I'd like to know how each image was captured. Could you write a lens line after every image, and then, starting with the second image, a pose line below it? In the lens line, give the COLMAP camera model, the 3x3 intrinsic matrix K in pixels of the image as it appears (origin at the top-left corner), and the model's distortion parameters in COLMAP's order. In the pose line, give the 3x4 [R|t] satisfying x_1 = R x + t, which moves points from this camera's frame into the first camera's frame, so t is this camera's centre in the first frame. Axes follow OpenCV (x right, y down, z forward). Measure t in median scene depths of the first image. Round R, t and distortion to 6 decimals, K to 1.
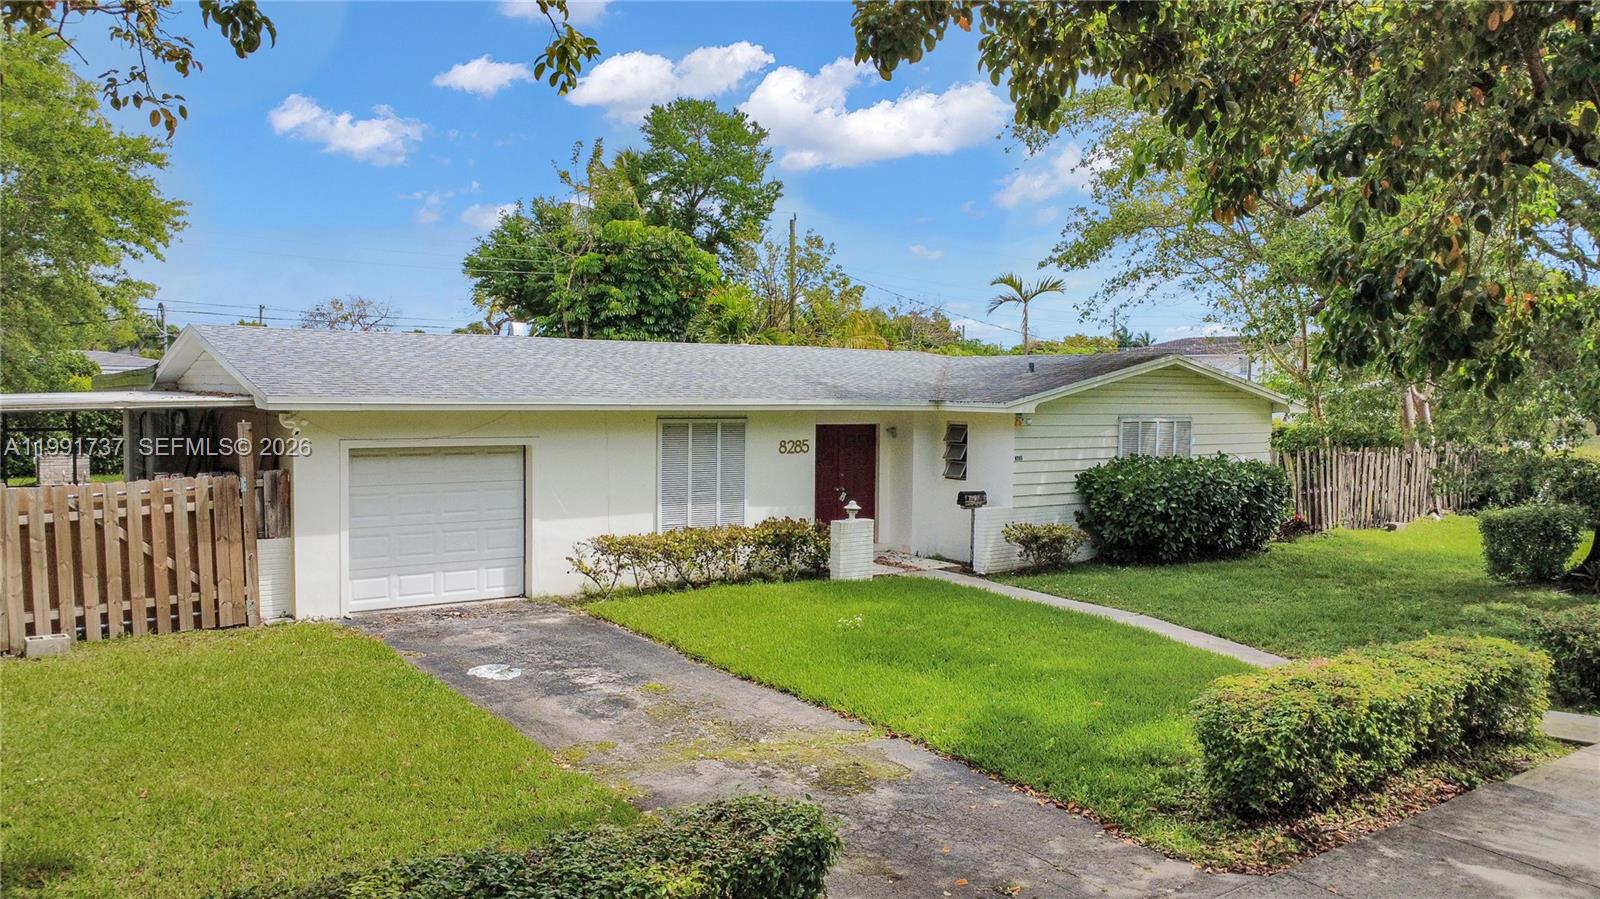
lens RADIAL K [[1165.5, 0, 794.7], [0, 1165.5, 501.3], [0, 0, 1]] dist [-0.028043, 0.023902]
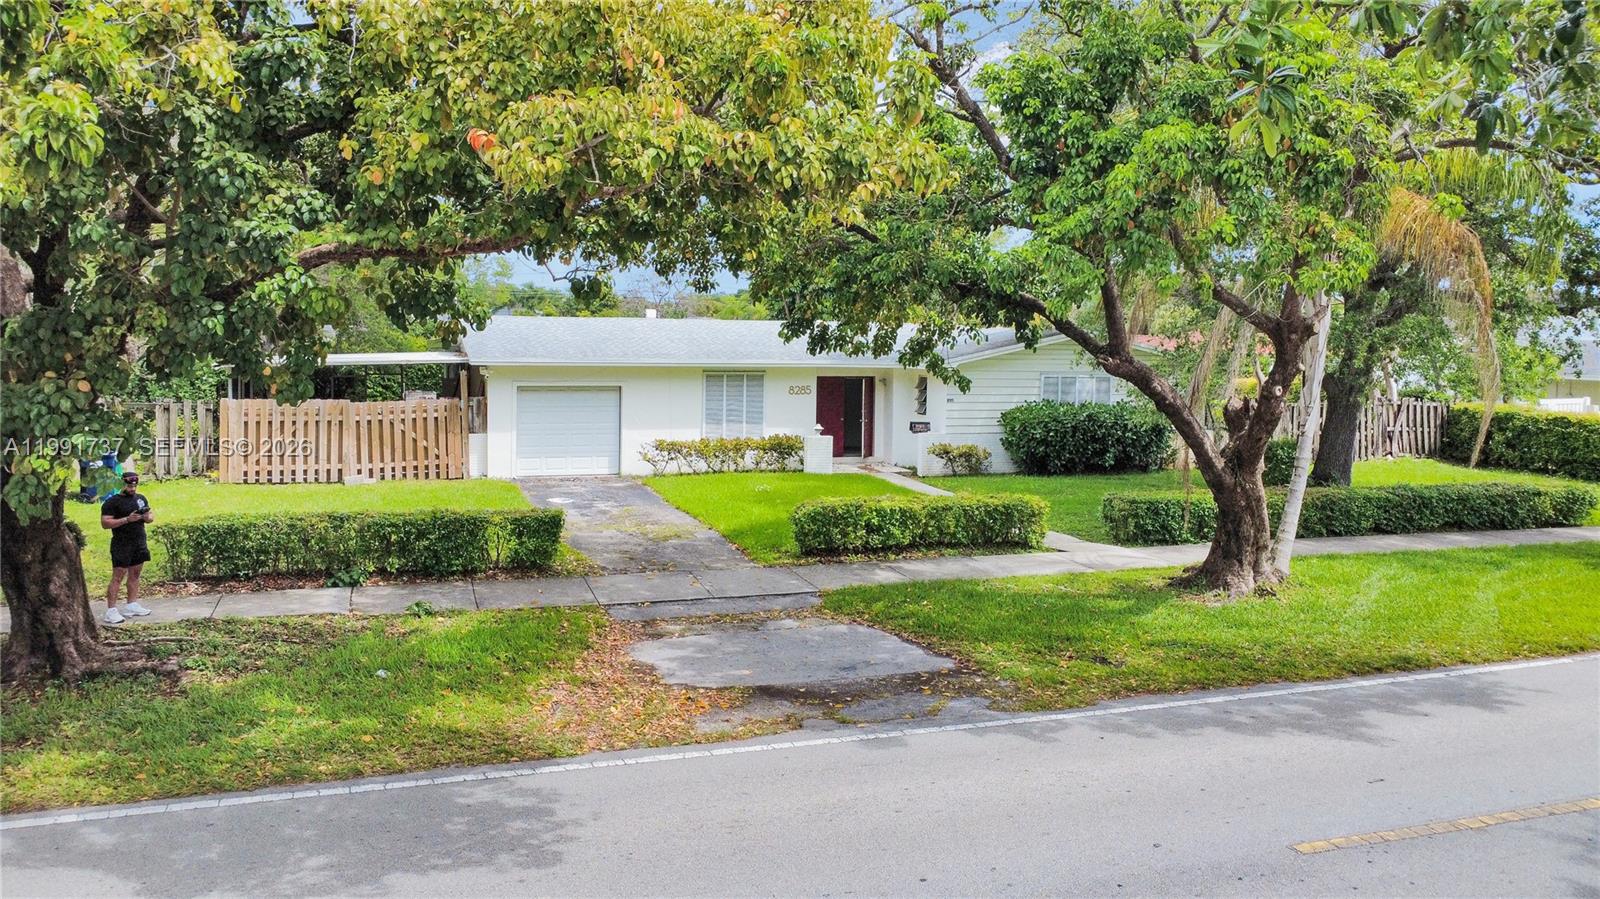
lens RADIAL K [[1165.5, 0, 801.7], [0, 1165.5, 458.7], [0, 0, 1]] dist [-0.028043, 0.023902]
pose [[0.962306, 0.030015, -0.270308, 0.401344], [-0.029208, 0.999549, 0.007008, 0.031863], [0.270397, 0.001152, 0.962748, -0.474057]]
